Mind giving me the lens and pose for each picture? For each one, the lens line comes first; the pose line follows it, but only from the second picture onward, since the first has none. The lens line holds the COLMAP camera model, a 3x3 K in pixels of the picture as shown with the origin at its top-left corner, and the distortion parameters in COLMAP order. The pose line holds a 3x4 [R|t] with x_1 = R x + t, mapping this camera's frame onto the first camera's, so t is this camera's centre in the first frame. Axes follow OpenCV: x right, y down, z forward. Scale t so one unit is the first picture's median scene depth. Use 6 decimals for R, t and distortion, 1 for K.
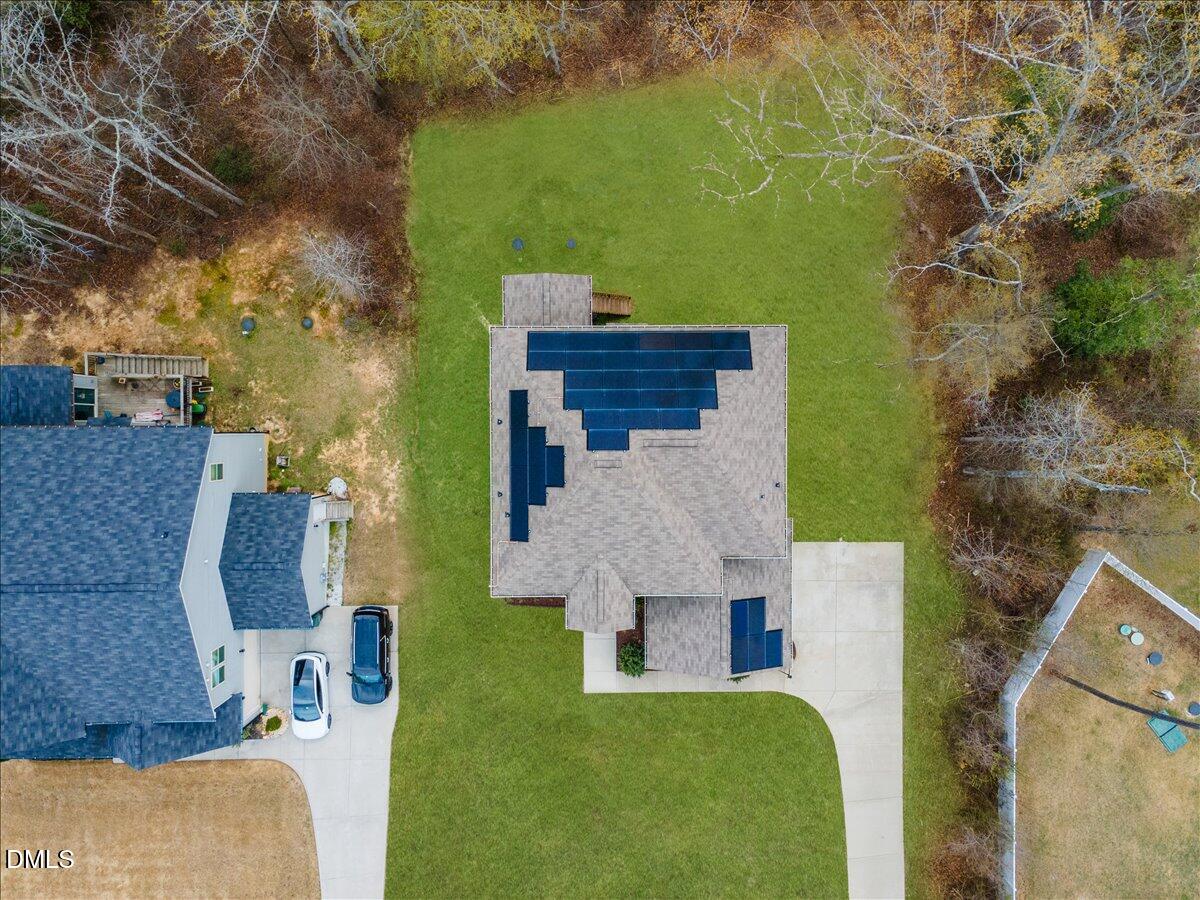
lens RADIAL K [[865.2, 0, 600.0], [0, 865.2, 450.0], [0, 0, 1]] dist [0.003801, 0.001919]
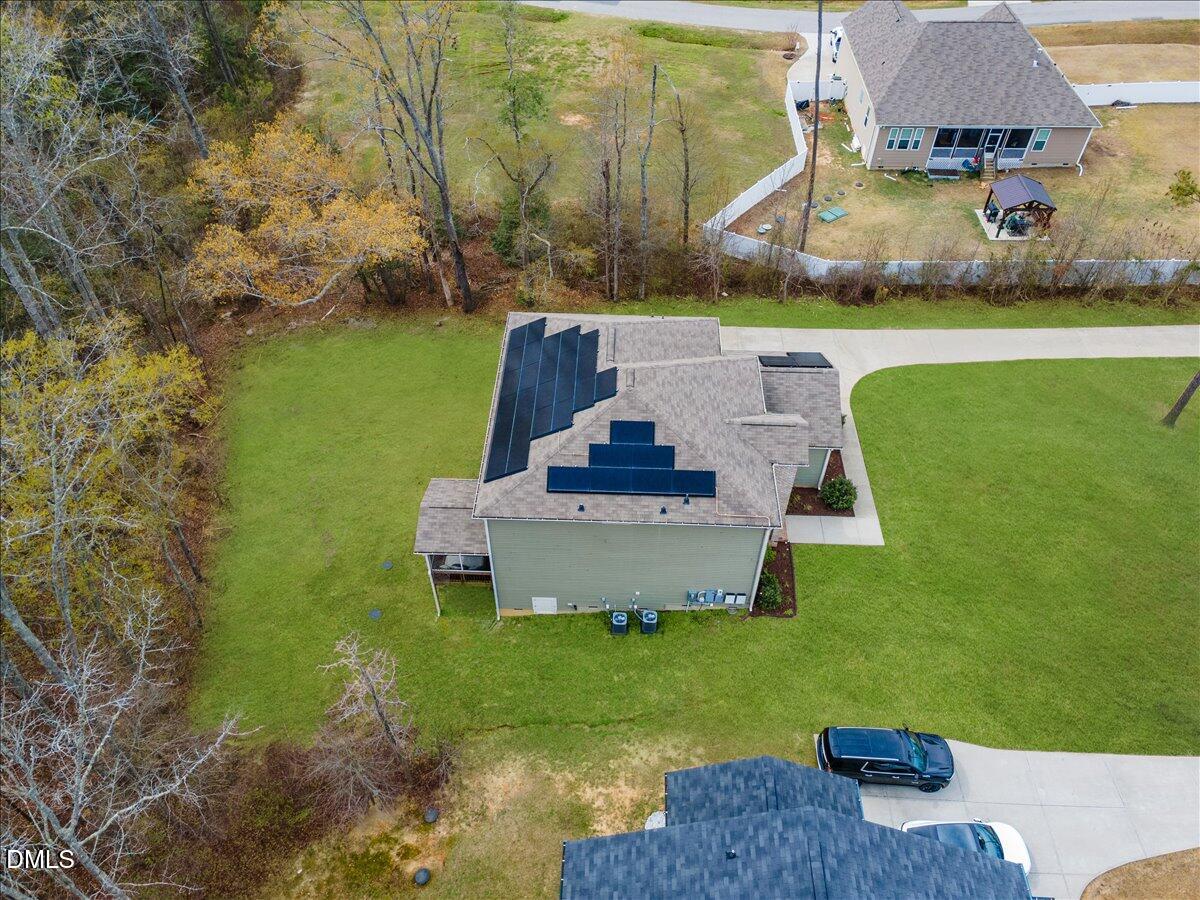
lens RADIAL K [[865.2, 0, 600.0], [0, 865.2, 450.0], [0, 0, 1]] dist [0.003801, 0.001919]
pose [[0.041031, -0.716037, 0.696856, -0.622595], [0.999003, 0.017136, -0.041214, 0.020007], [0.017570, 0.697852, 0.716026, 0.292184]]
